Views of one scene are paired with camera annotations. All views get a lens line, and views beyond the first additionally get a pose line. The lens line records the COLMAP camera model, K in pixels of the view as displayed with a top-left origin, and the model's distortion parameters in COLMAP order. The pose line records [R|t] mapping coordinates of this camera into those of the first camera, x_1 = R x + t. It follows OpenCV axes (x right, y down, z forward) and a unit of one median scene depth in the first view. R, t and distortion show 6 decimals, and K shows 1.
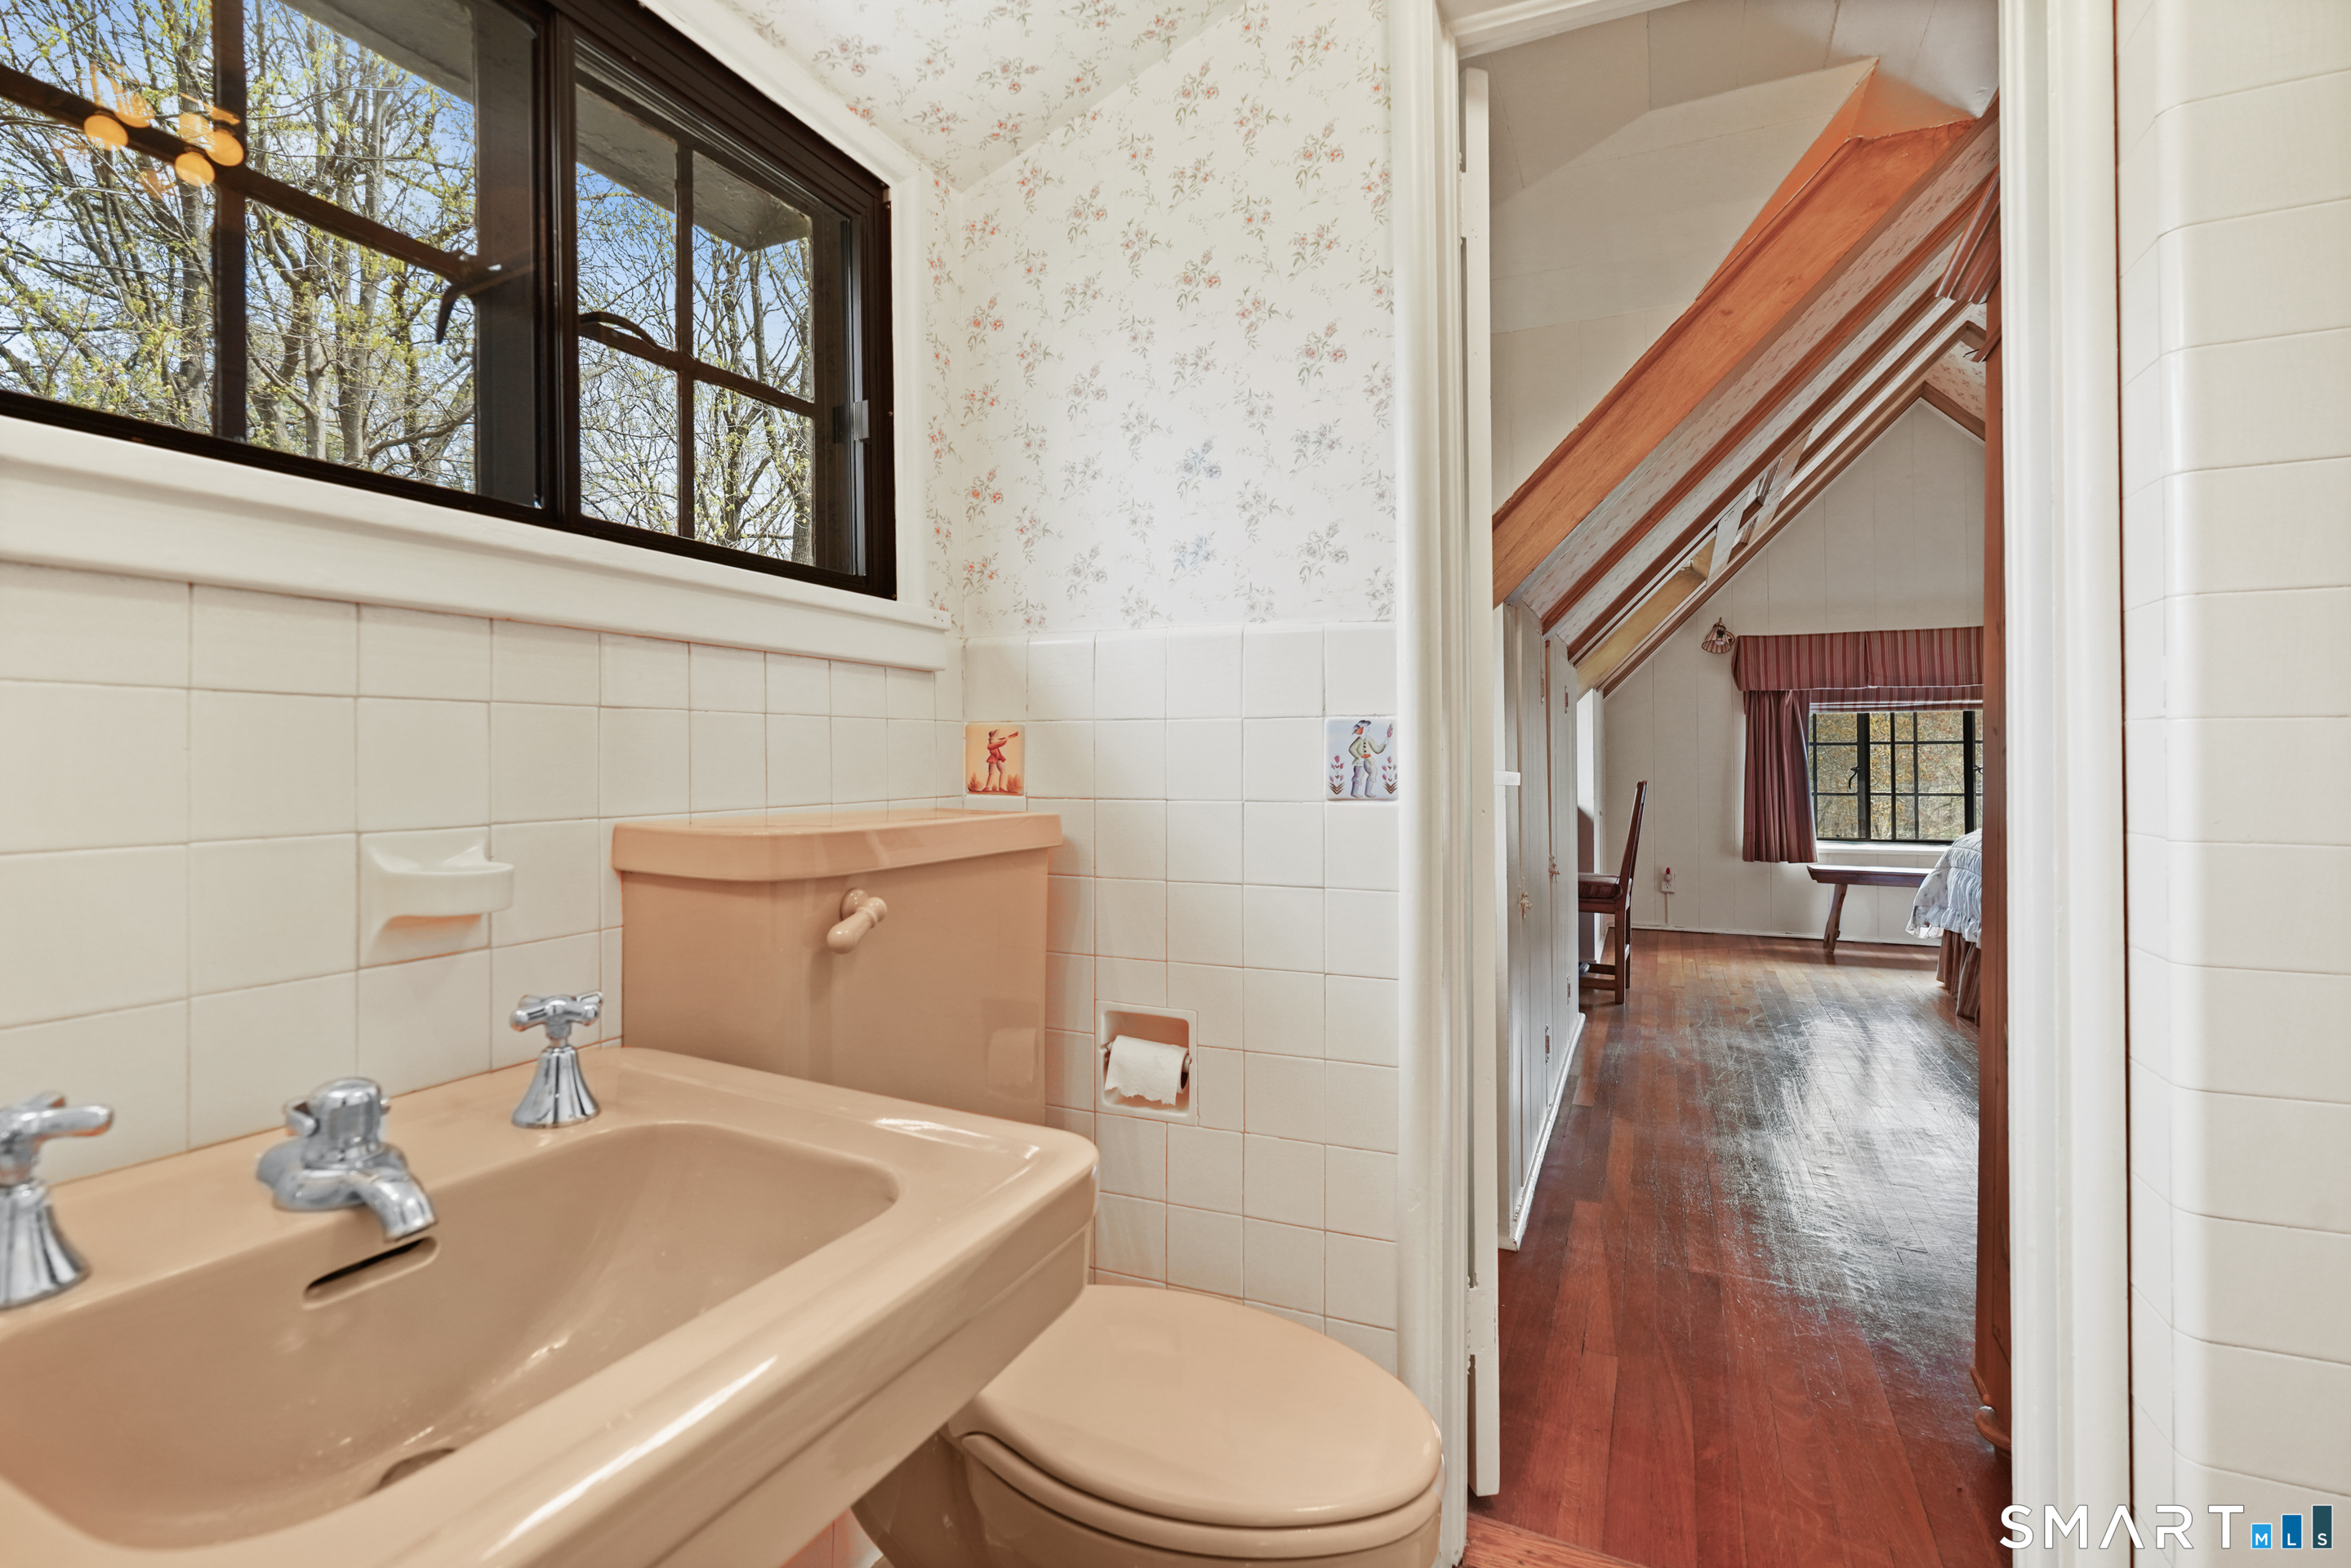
lens RADIAL K [[1079.0, 0, 1163.4], [0, 1079.0, 761.9], [0, 0, 1]] dist [-0.004217, 0.000963]
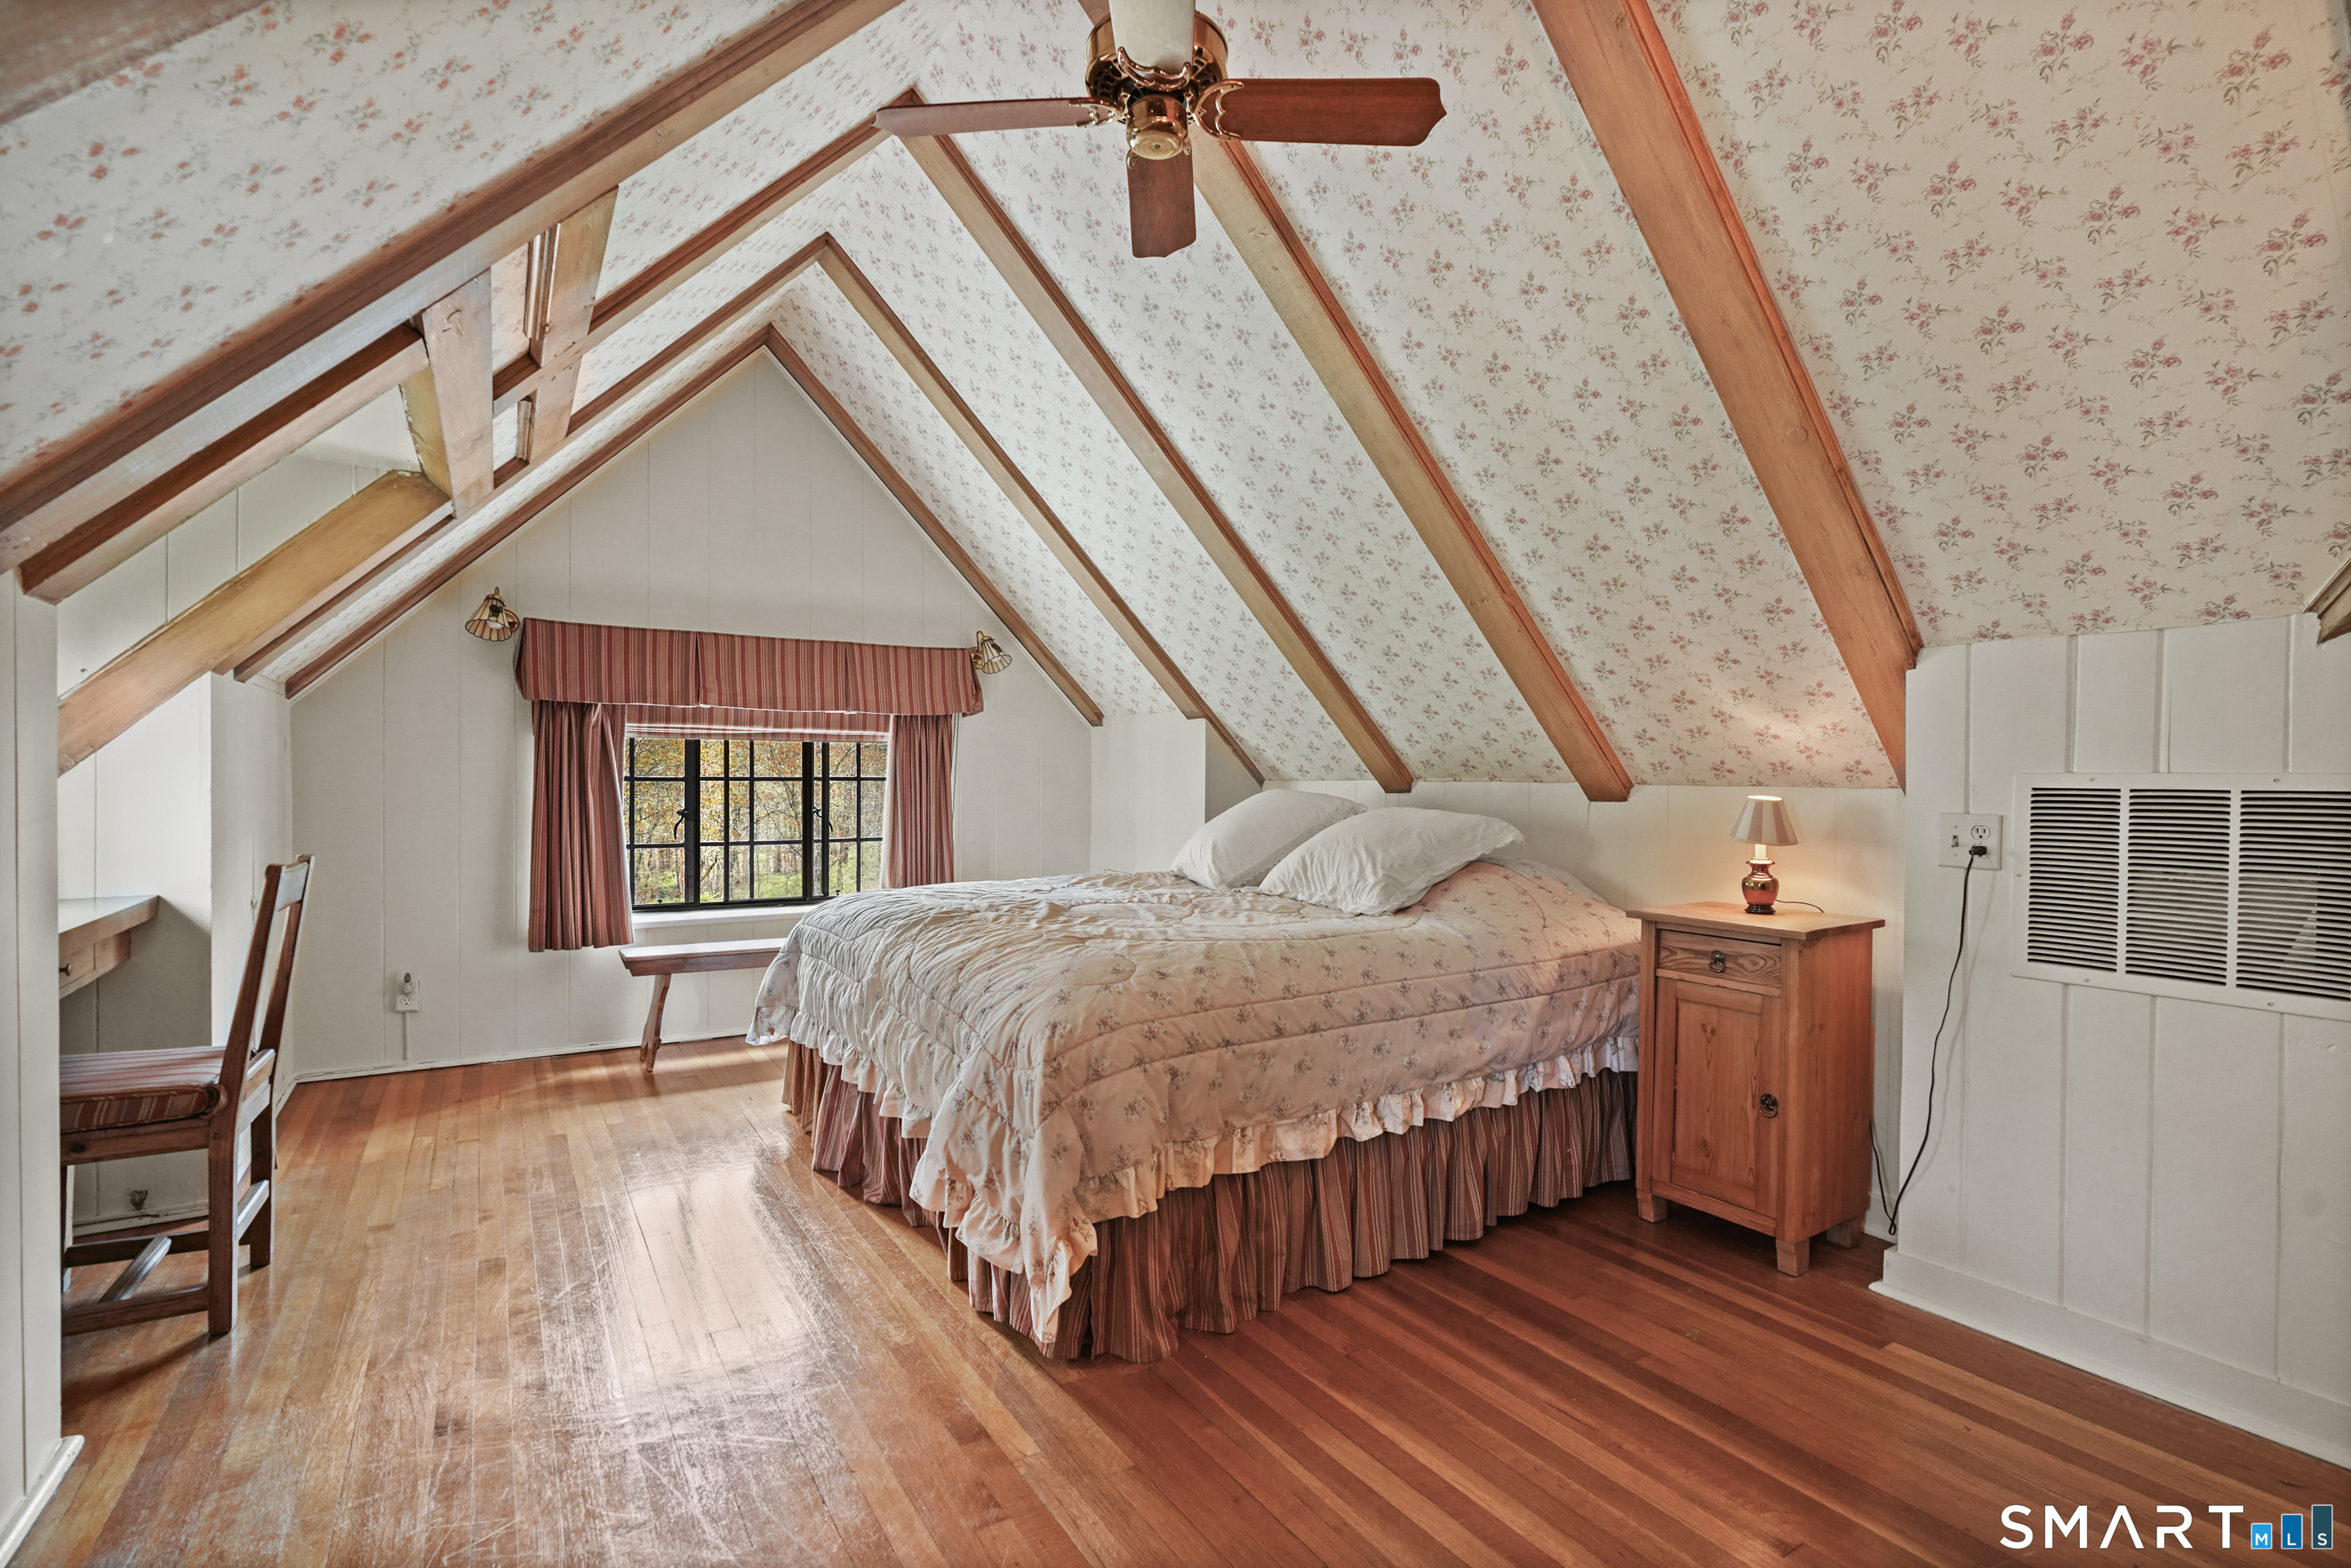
lens RADIAL K [[1079.0, 0, 1165.3], [0, 1079.0, 784.0], [0, 0, 1]] dist [-0.004217, 0.000963]
pose [[0.546263, 0.005530, 0.837595, 0.196194], [-0.006823, 0.999974, -0.002152, -0.014828], [-0.837586, -0.004540, 0.546287, 0.307056]]
